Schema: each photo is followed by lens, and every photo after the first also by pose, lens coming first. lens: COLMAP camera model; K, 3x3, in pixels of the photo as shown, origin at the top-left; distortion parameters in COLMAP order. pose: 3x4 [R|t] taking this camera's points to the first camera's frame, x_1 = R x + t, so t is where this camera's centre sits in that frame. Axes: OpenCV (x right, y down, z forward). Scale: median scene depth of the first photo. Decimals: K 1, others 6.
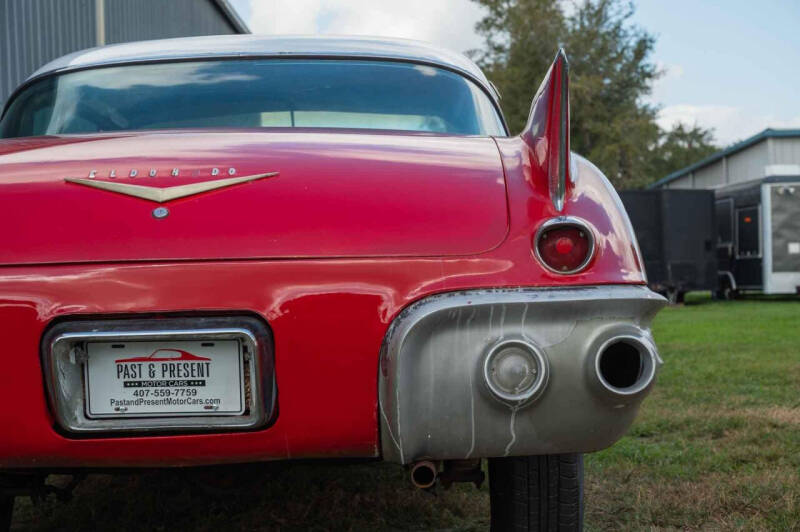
lens RADIAL K [[1606.5, 0, 400.0], [0, 1606.5, 266.0], [0, 0, 1]] dist [0.012981, -0.114946]
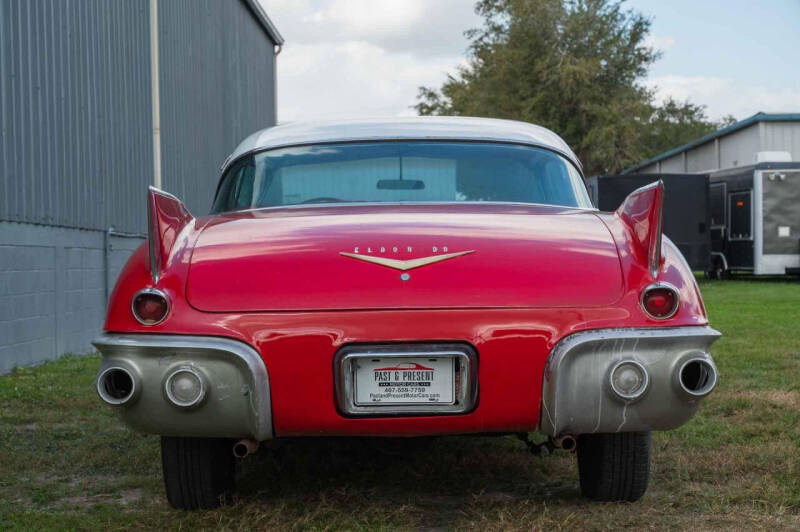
lens RADIAL K [[1606.5, 0, 400.0], [0, 1606.5, 266.0], [0, 0, 1]] dist [0.012981, -0.114946]
pose [[0.999908, 0.010879, 0.008085, -0.102494], [-0.011036, 0.999744, 0.019737, -0.046316], [-0.007868, -0.019824, 0.999773, -0.360980]]
